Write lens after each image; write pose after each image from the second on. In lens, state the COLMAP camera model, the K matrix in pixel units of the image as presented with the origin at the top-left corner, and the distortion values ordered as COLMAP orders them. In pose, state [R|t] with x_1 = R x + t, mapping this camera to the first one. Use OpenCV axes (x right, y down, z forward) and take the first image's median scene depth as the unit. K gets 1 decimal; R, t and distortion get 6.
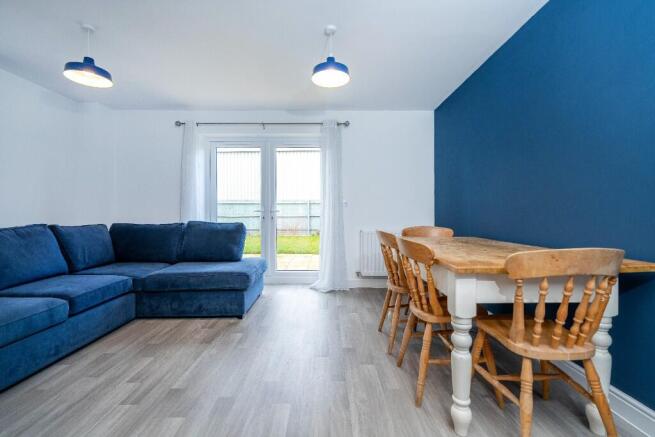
lens RADIAL K [[293.1, 0, 323.9], [0, 293.1, 212.5], [0, 0, 1]] dist [-0.000298, -0.000121]
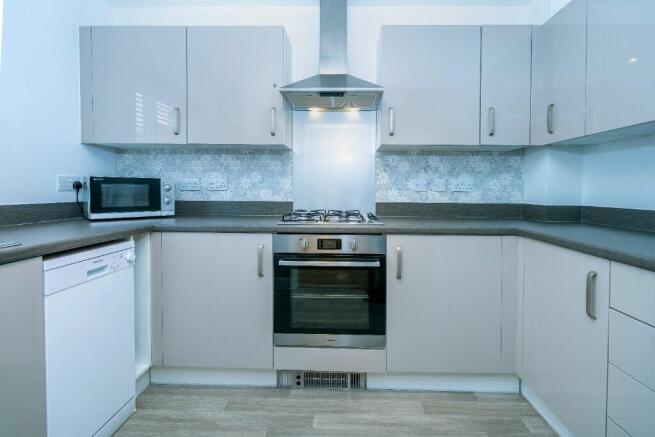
lens RADIAL K [[312.0, 0, 328.8], [0, 312.0, 199.3], [0, 0, 1]] dist [0.001069, 0.000072]
pose [[-0.017383, 0.030227, -0.999392, 0.048912], [-0.004513, 0.999530, 0.030309, -0.033674], [0.999839, 0.005037, -0.017239, 0.903372]]
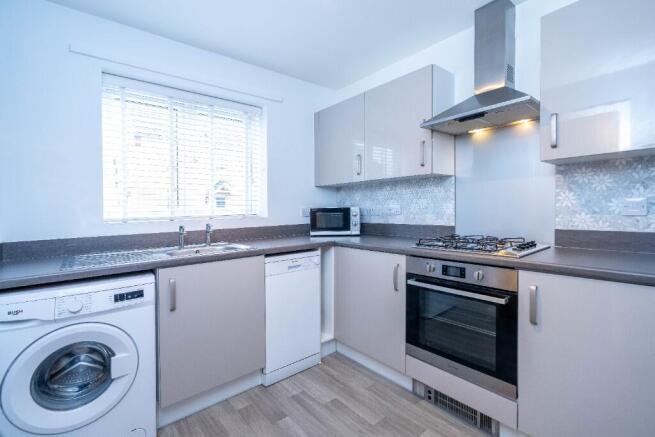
lens RADIAL K [[293.1, 0, 323.9], [0, 293.1, 212.5], [0, 0, 1]] dist [-0.000298, -0.000121]
pose [[-0.762346, 0.024783, -0.646695, 0.002153], [0.022859, 0.999674, 0.011363, -0.056470], [0.646766, -0.006121, -0.762664, 1.184149]]
